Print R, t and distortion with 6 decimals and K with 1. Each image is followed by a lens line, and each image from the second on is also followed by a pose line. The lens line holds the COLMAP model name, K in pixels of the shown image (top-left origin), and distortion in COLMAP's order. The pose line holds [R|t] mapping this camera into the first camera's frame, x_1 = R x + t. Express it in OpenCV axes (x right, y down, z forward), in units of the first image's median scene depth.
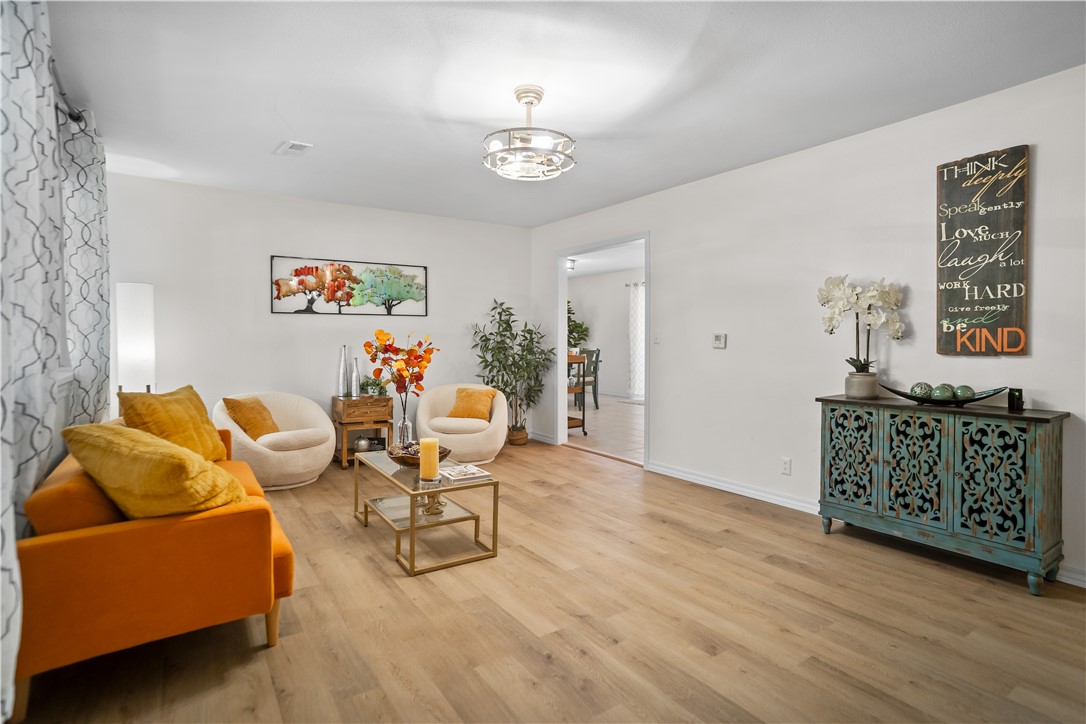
lens RADIAL K [[552.0, 0, 539.3], [0, 552.0, 346.4], [0, 0, 1]] dist [-0.060582, 0.046395]
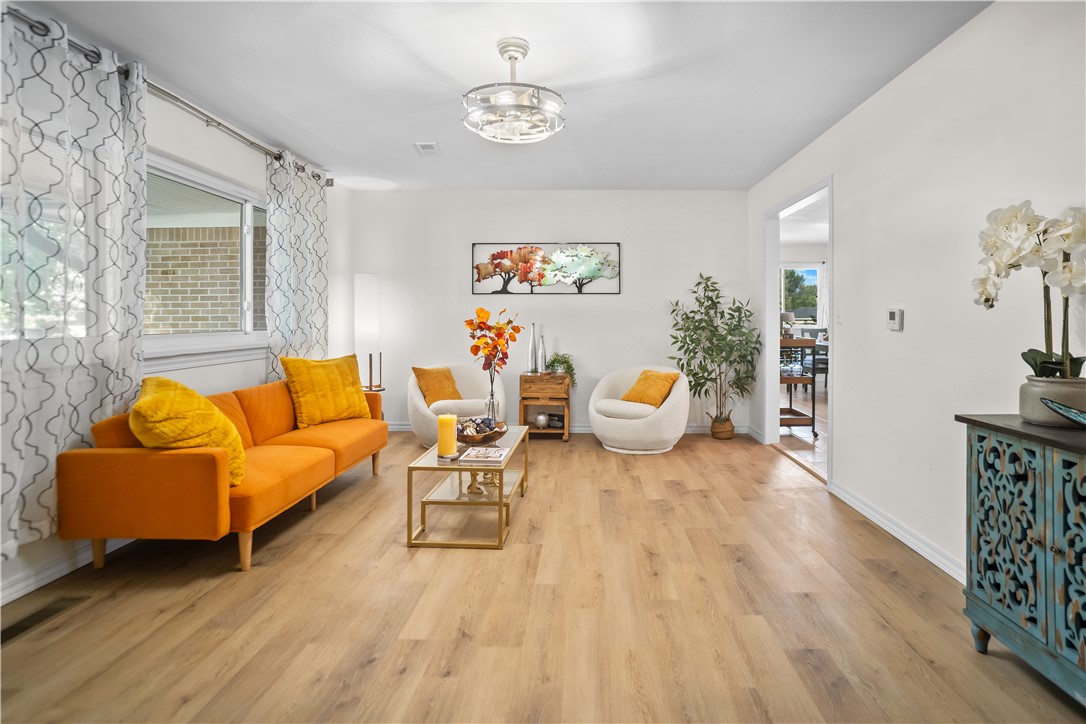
lens RADIAL K [[558.8, 0, 572.2], [0, 558.8, 318.9], [0, 0, 1]] dist [-0.066609, 0.047656]
pose [[0.817293, 0.001479, -0.576220, 0.528648], [-0.008902, 0.999910, -0.010061, -0.000937], [0.576153, 0.013352, 0.817233, 0.276683]]
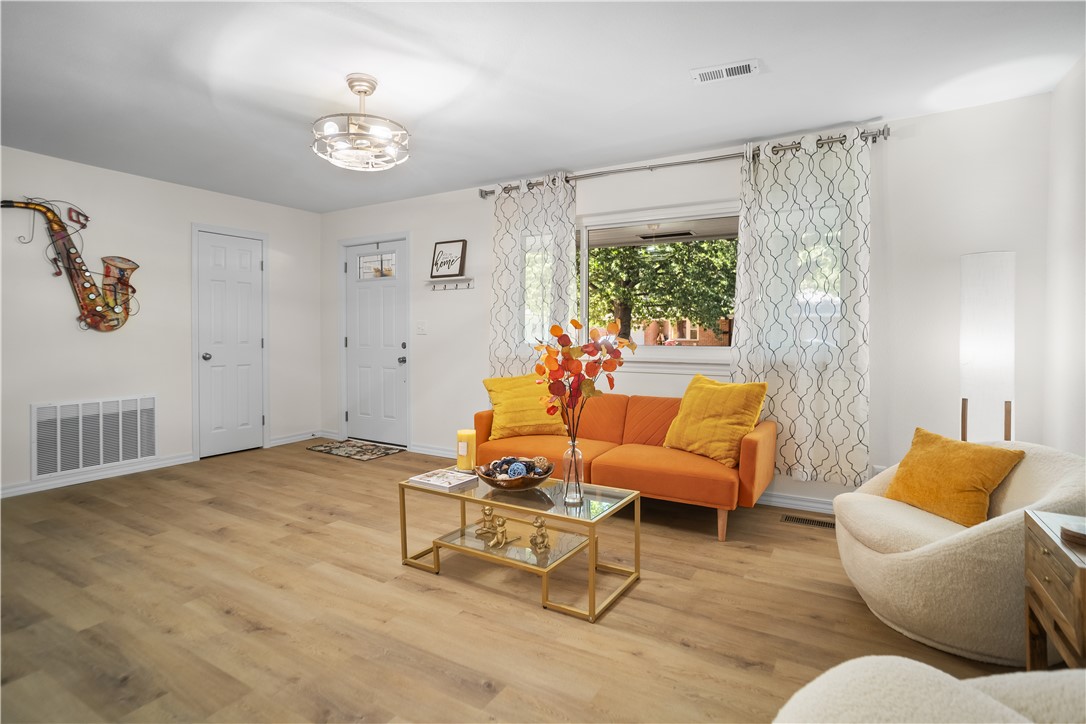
lens RADIAL K [[552.0, 0, 539.3], [0, 552.0, 346.4], [0, 0, 1]] dist [-0.060582, 0.046395]
pose [[-0.905928, 0.008381, -0.423349, 0.095326], [-0.008103, 0.999278, 0.037123, -0.021375], [0.423354, 0.037062, -0.905206, 1.810947]]
